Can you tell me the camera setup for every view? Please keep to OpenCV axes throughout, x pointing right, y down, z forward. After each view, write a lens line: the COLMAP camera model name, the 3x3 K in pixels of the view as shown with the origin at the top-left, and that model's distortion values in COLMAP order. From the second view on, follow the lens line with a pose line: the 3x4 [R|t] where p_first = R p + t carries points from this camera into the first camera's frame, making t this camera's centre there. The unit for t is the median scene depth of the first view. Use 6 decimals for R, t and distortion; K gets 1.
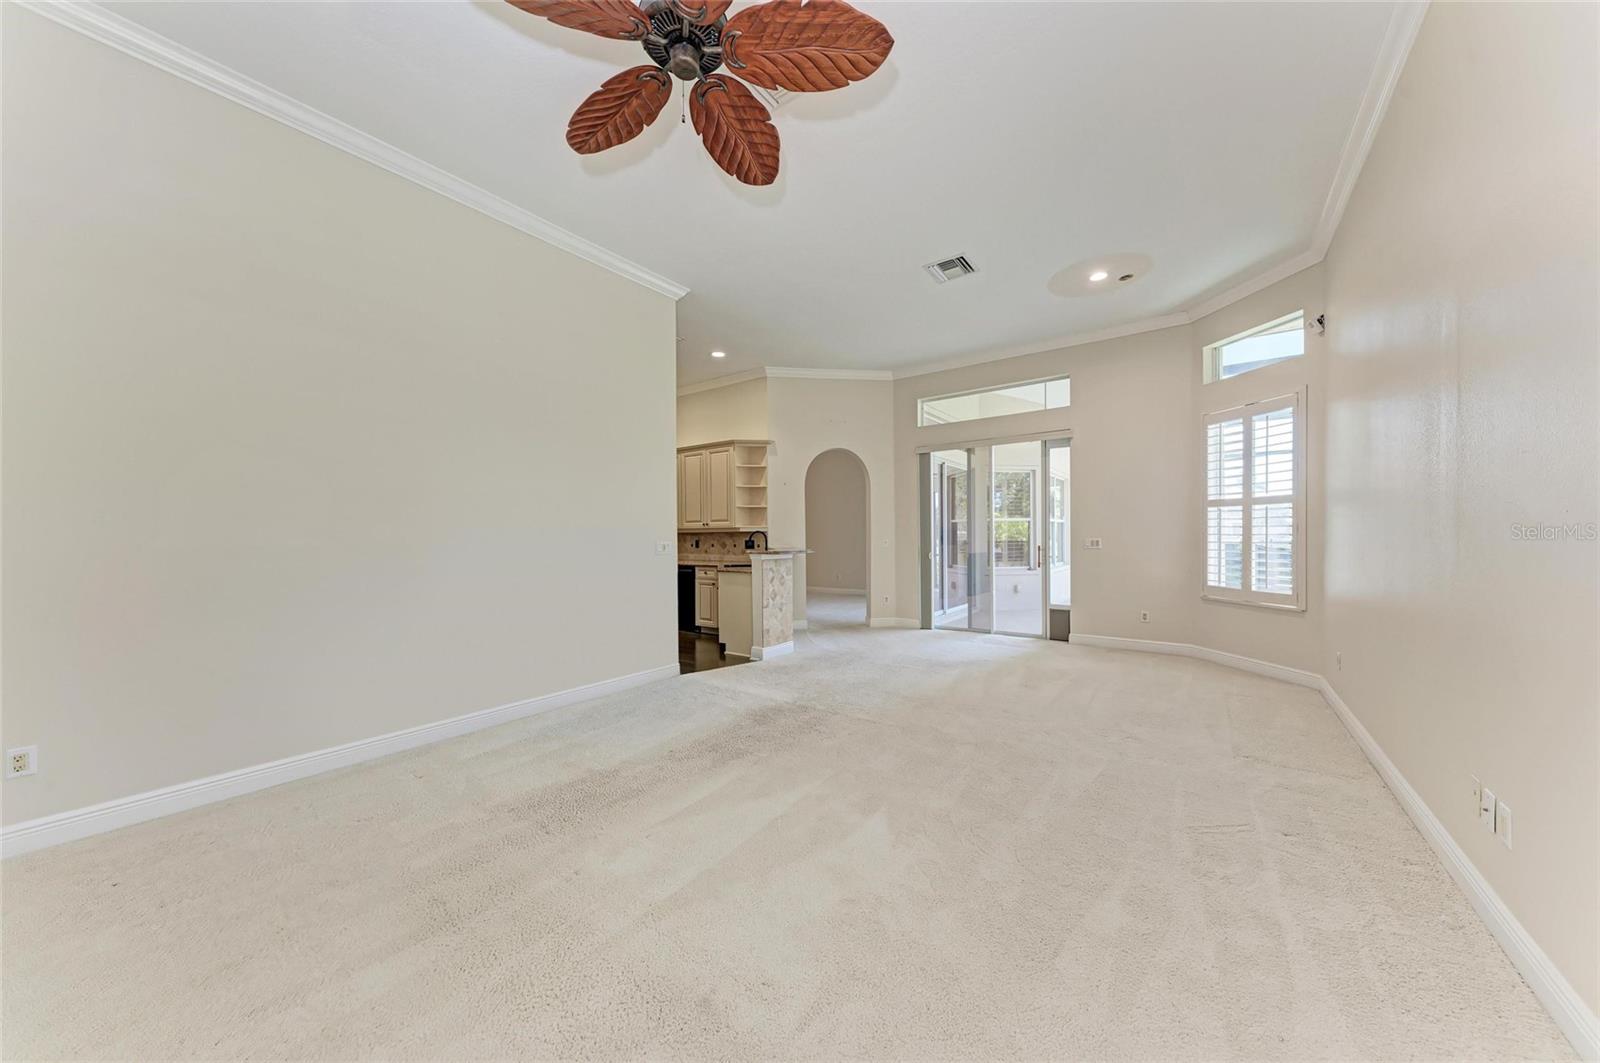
lens RADIAL K [[547.4, 0, 807.1], [0, 547.4, 540.6], [0, 0, 1]] dist [0.000553, 0.000009]
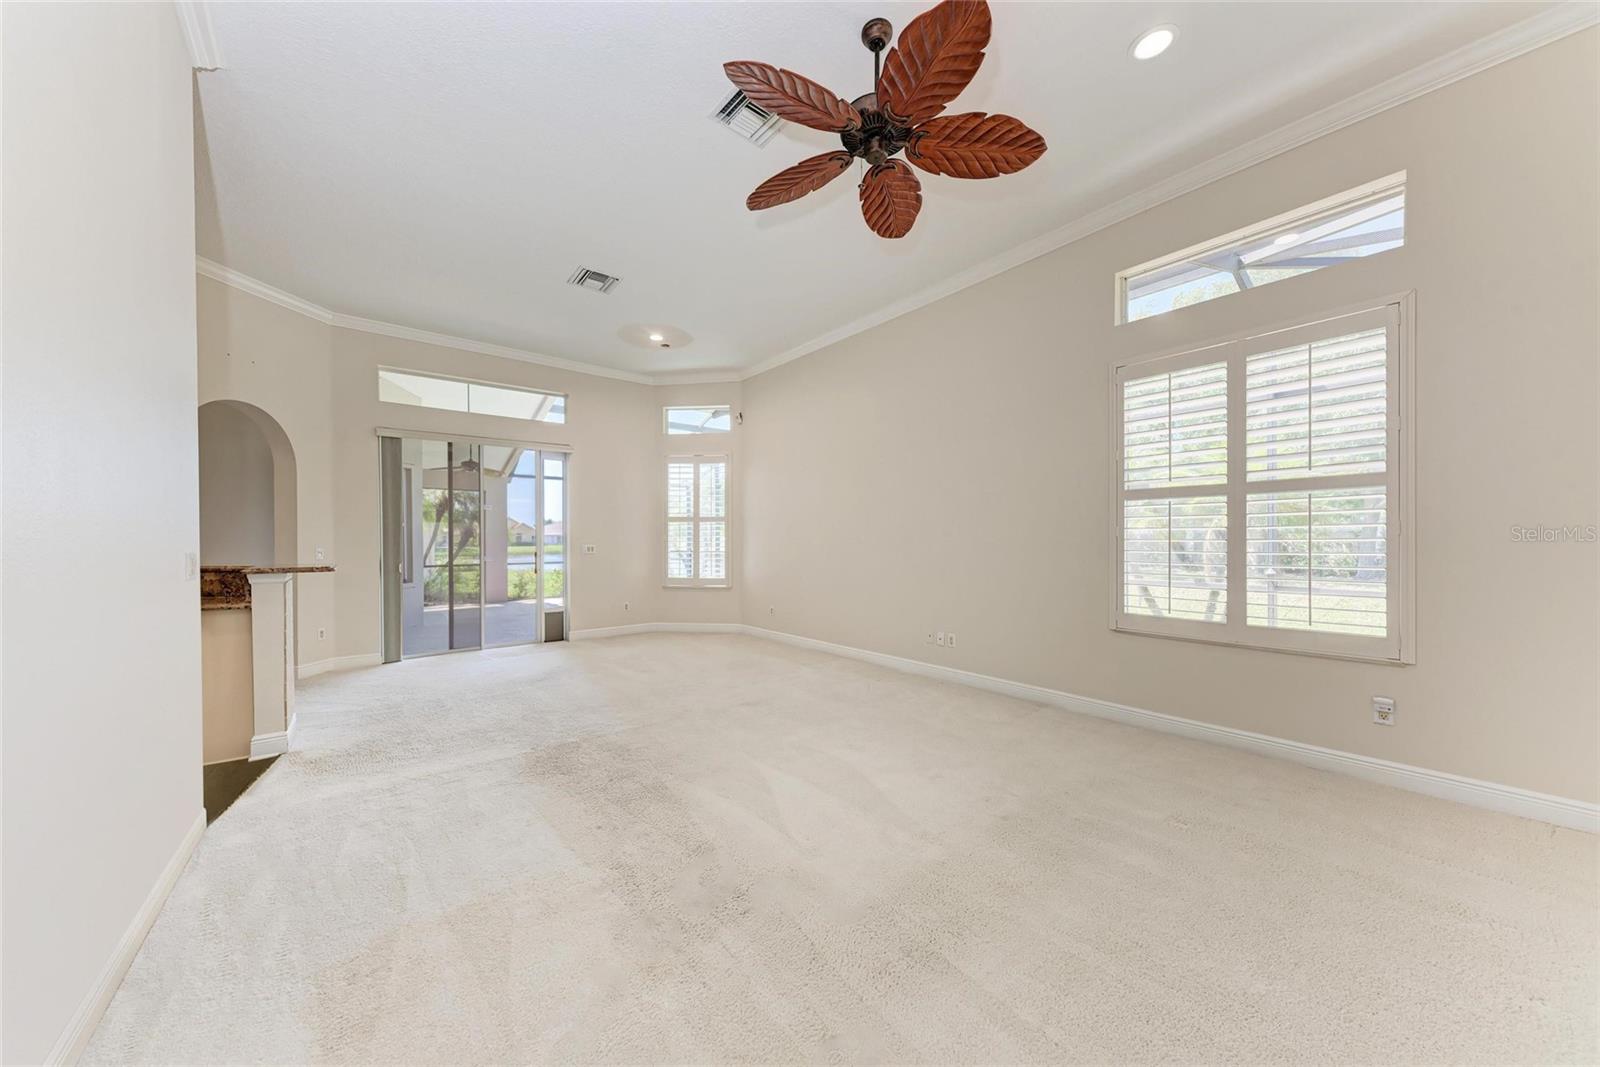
lens RADIAL K [[547.4, 0, 807.1], [0, 547.4, 542.6], [0, 0, 1]] dist [0.000553, 0.000009]
pose [[0.237888, -0.000800, 0.971292, -0.539677], [0.012794, 0.999915, -0.002309, 0.000018], [-0.971208, 0.012976, 0.237878, 0.320255]]
